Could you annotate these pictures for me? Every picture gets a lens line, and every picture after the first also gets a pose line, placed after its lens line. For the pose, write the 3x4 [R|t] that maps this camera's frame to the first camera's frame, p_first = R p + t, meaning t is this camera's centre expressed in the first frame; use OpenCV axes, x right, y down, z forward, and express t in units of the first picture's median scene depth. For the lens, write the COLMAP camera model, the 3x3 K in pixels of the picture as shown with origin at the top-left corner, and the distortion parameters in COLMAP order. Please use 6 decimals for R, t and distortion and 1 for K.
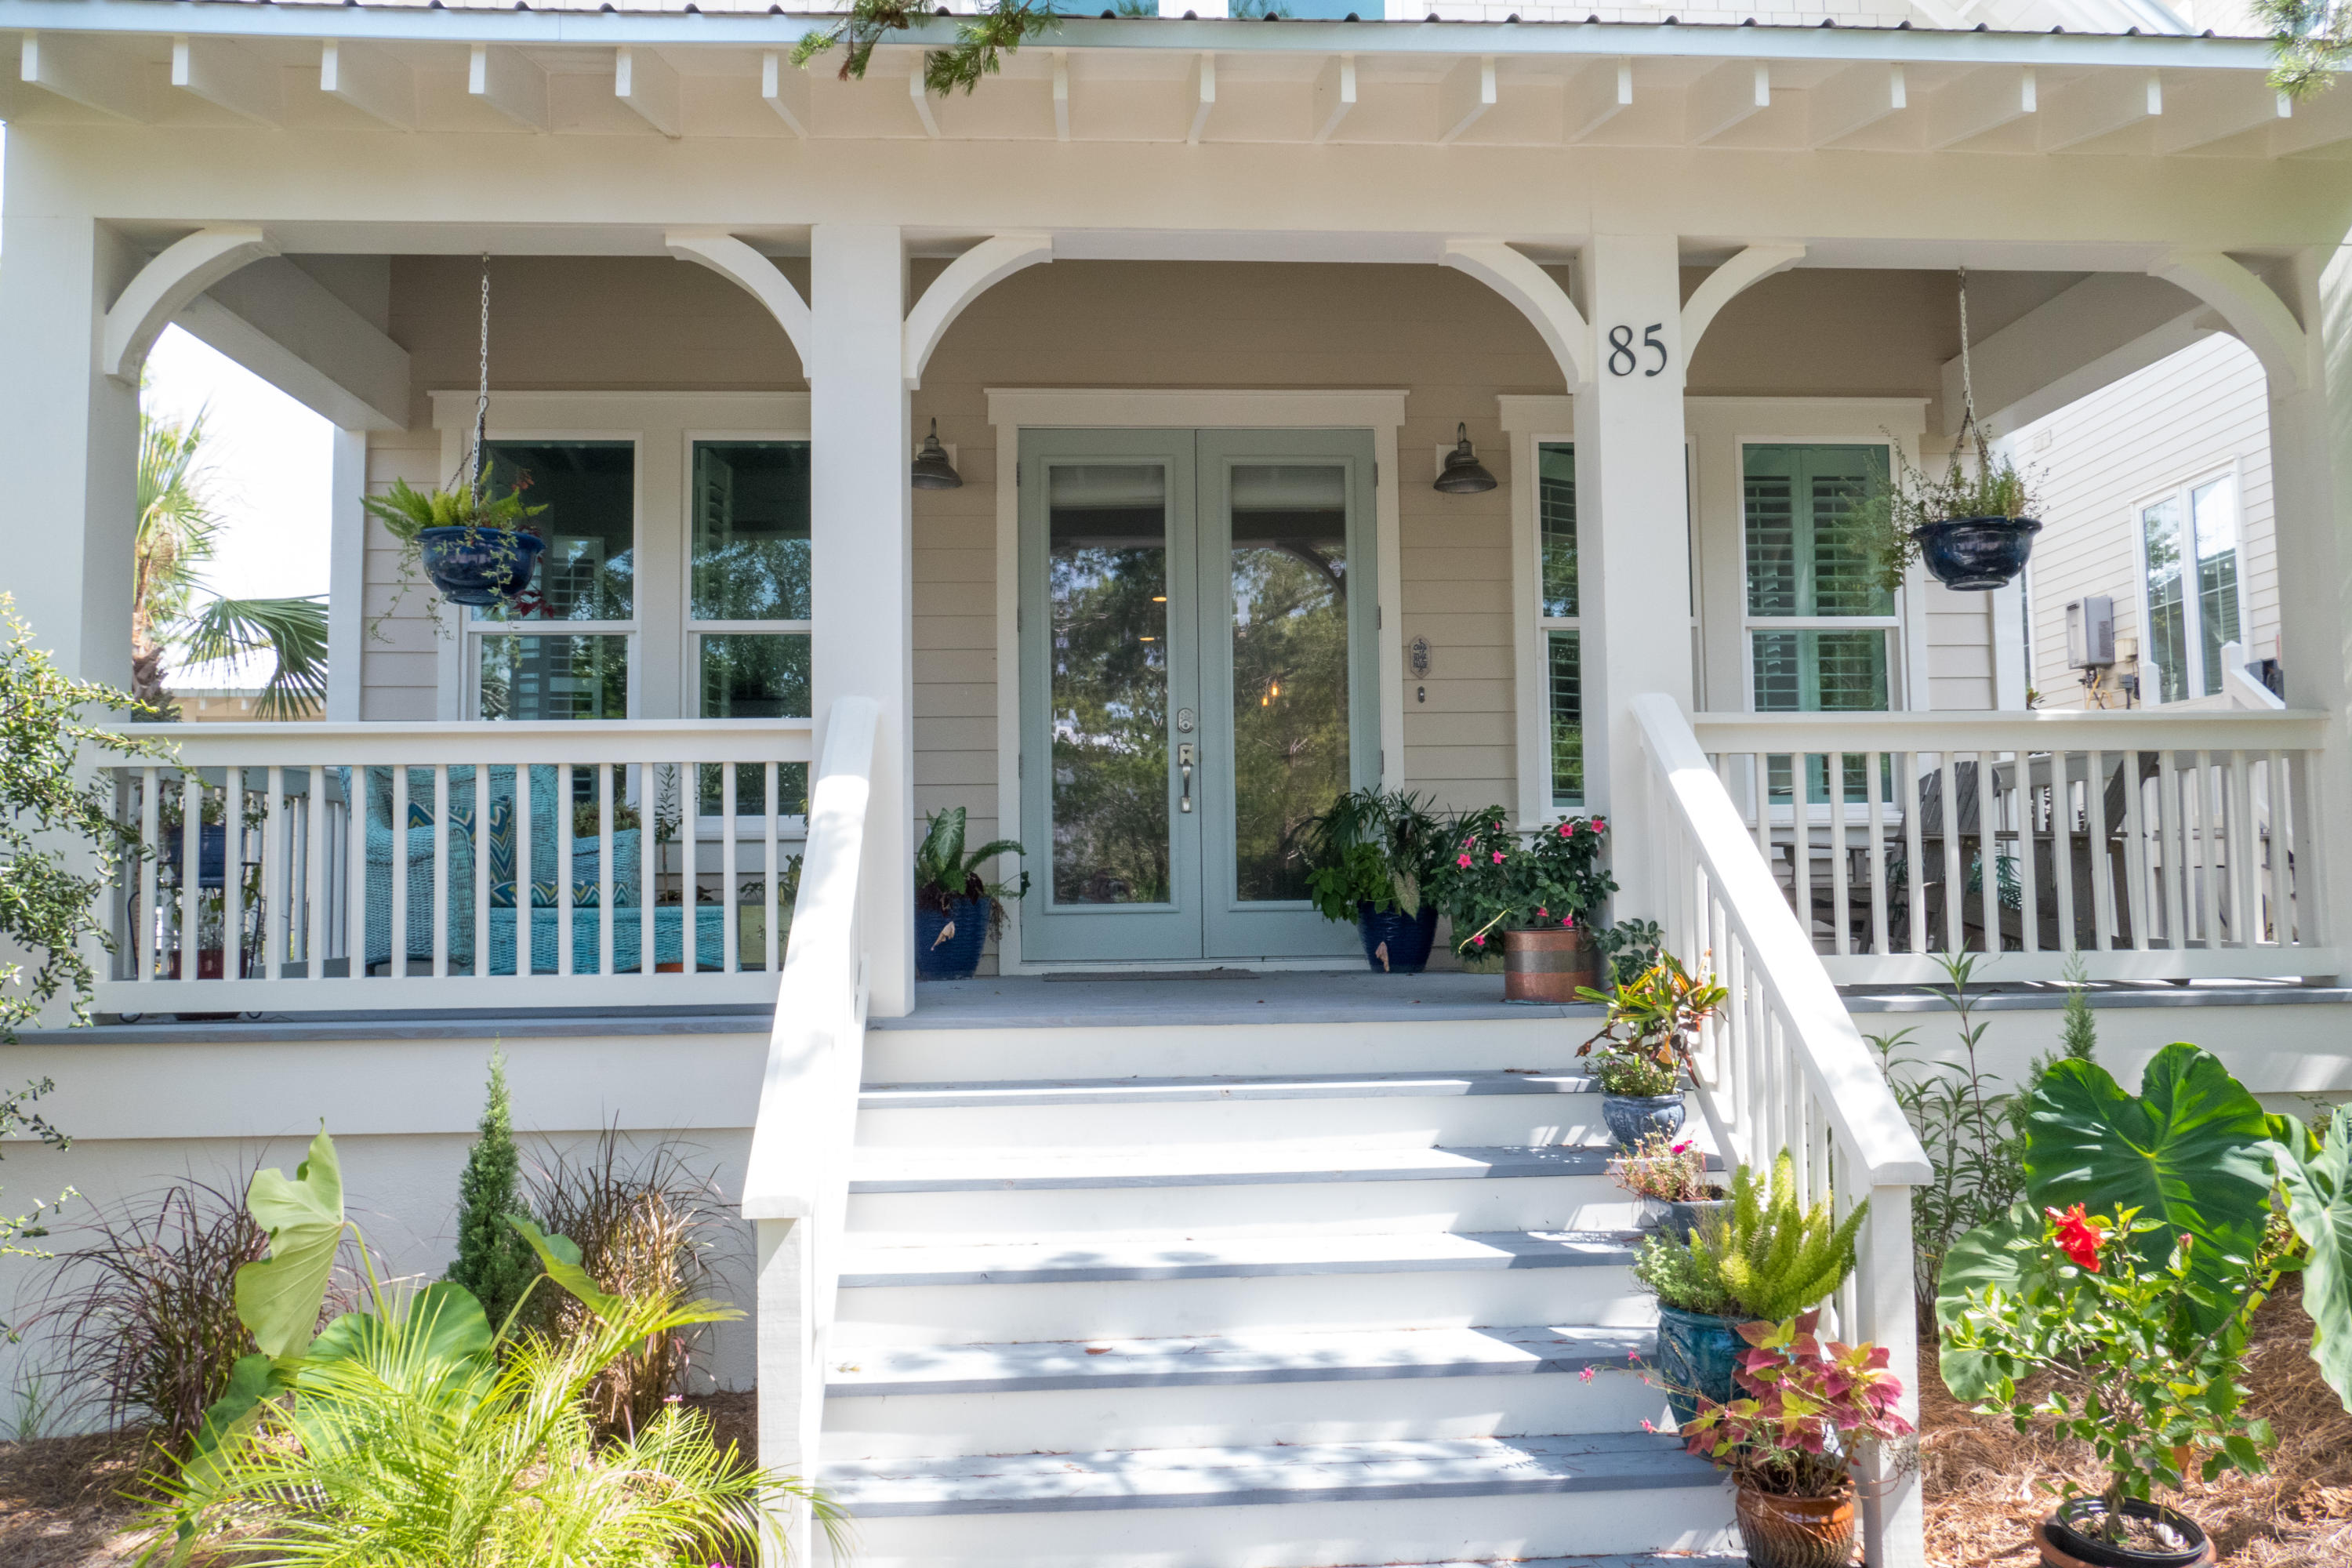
lens RADIAL K [[1673.7, 0, 1176.0], [0, 1673.7, 784.0], [0, 0, 1]] dist [0.000214, -0.000423]
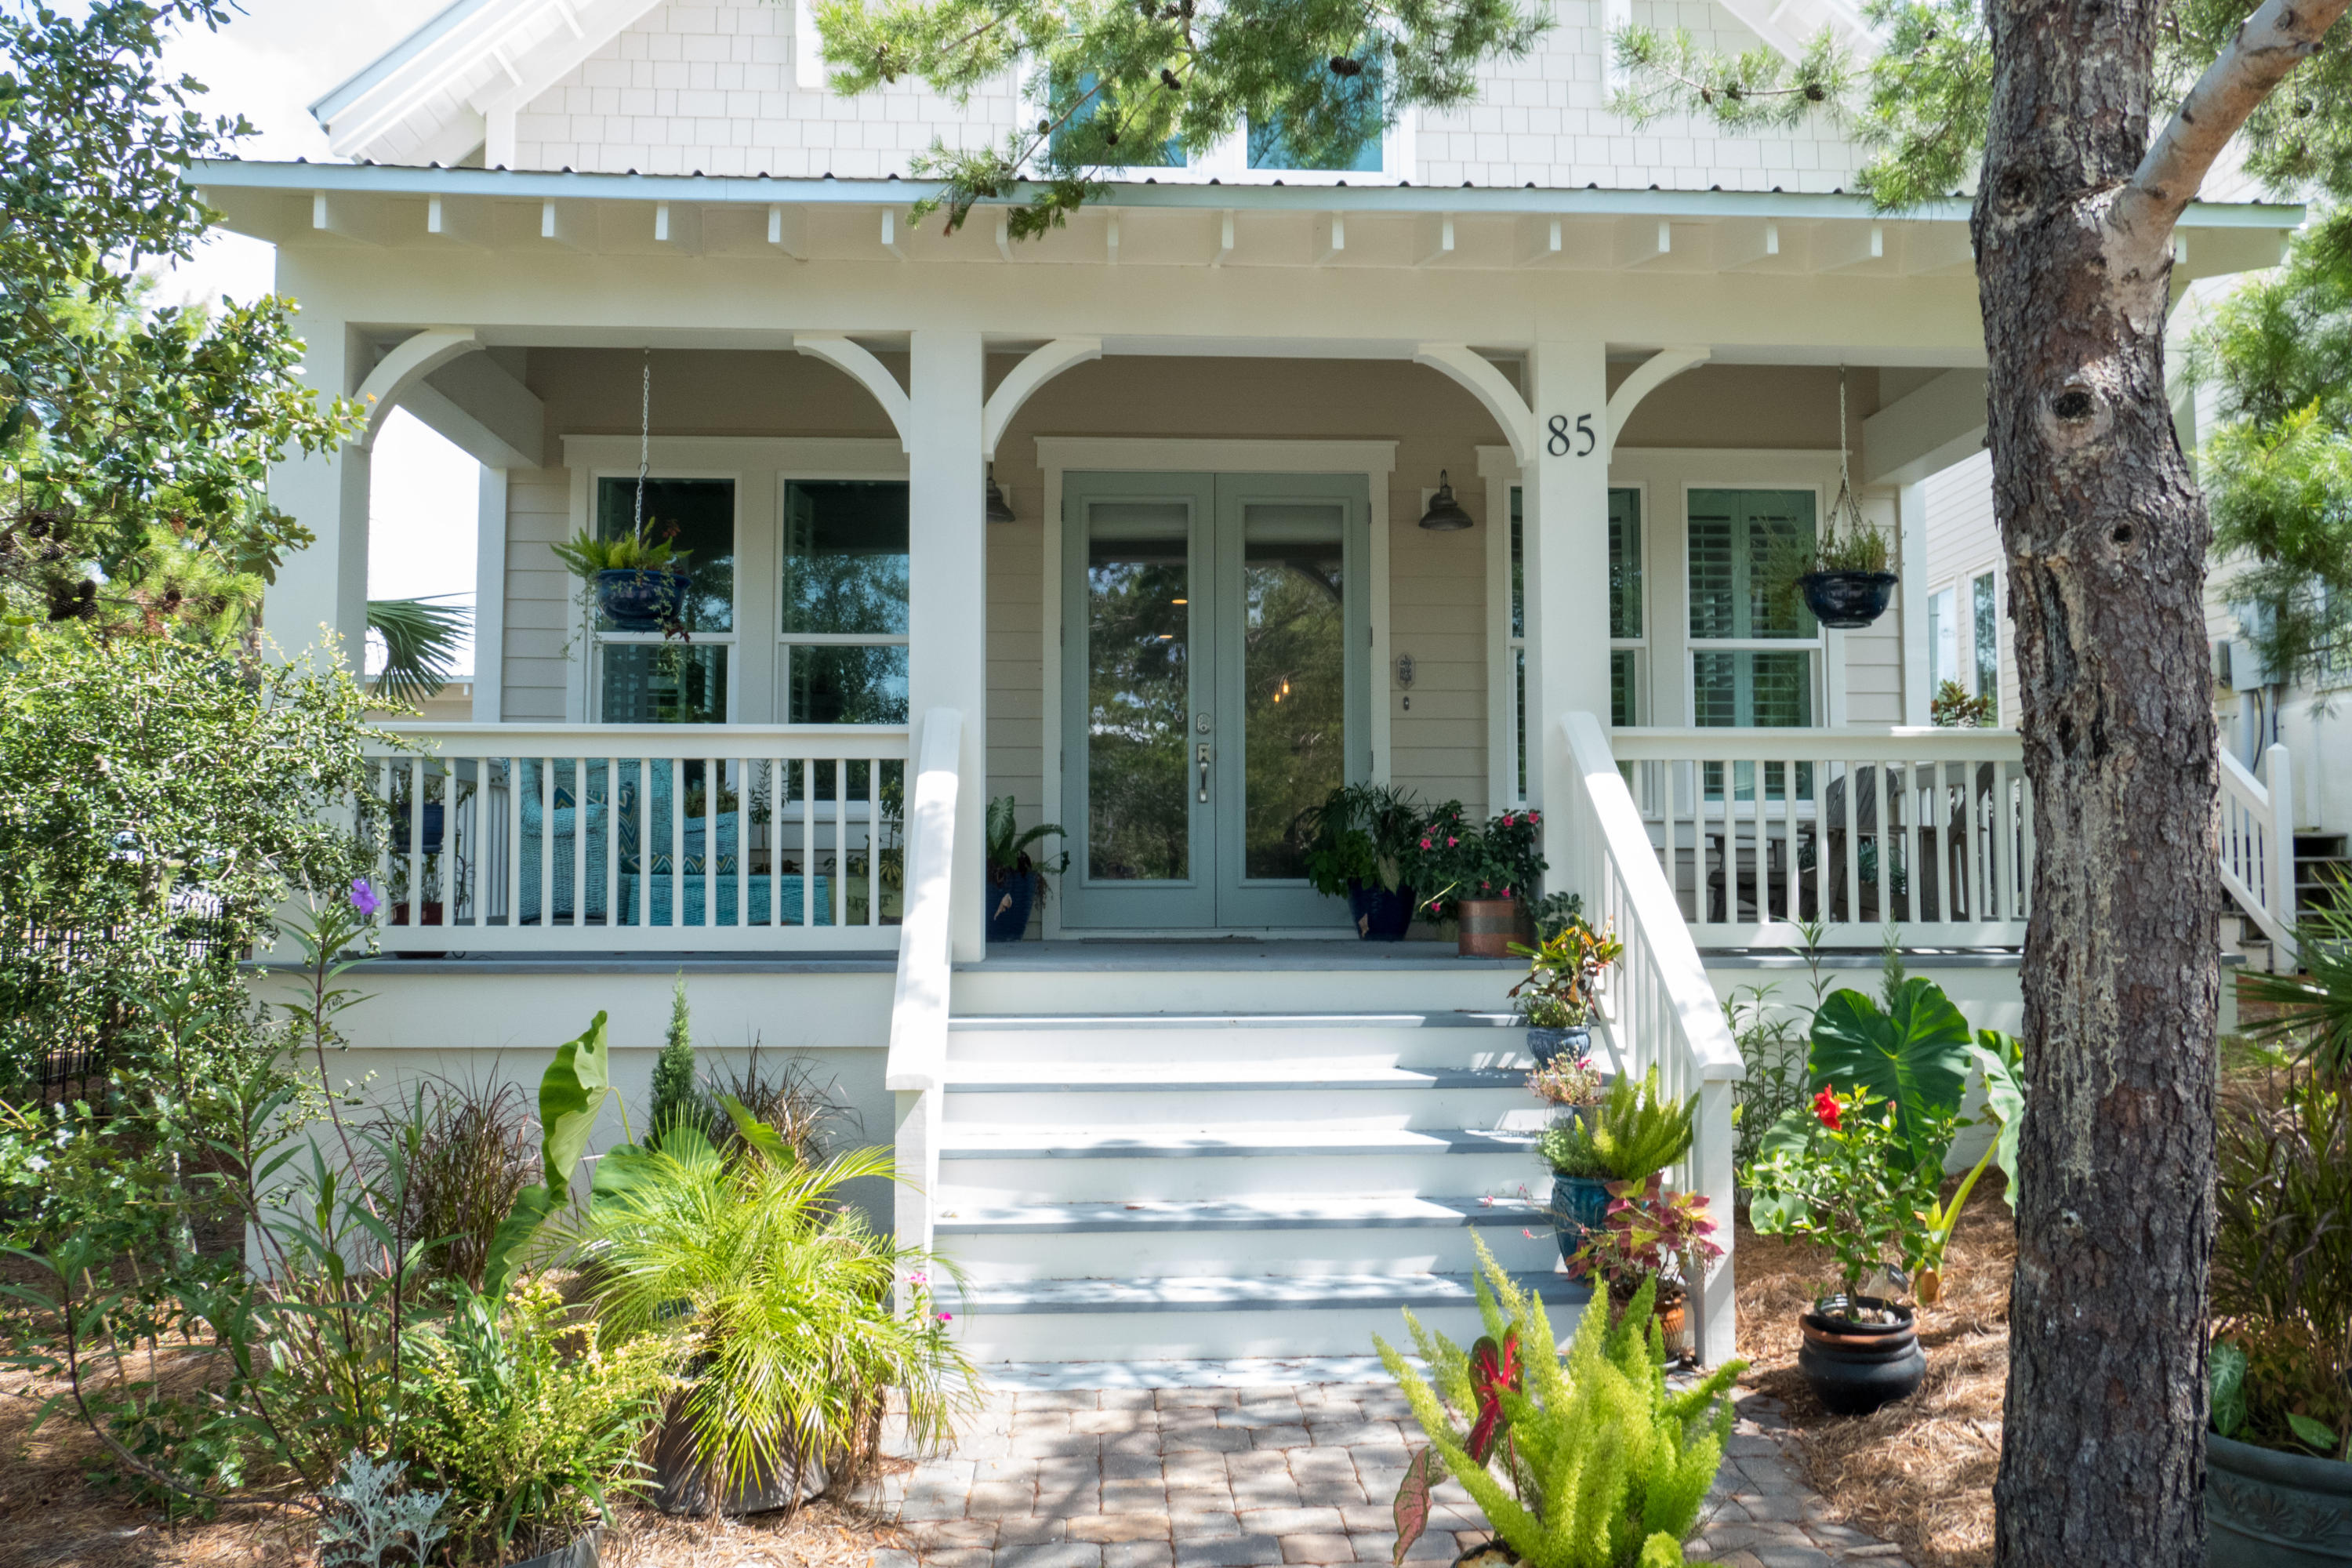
lens RADIAL K [[1673.7, 0, 1176.0], [0, 1673.7, 784.0], [0, 0, 1]] dist [0.000214, -0.000423]
pose [[0.999901, 0.011301, -0.008351, -0.004625], [-0.011243, 0.999913, 0.006922, -0.005335], [0.008428, -0.006827, 0.999941, -0.246960]]
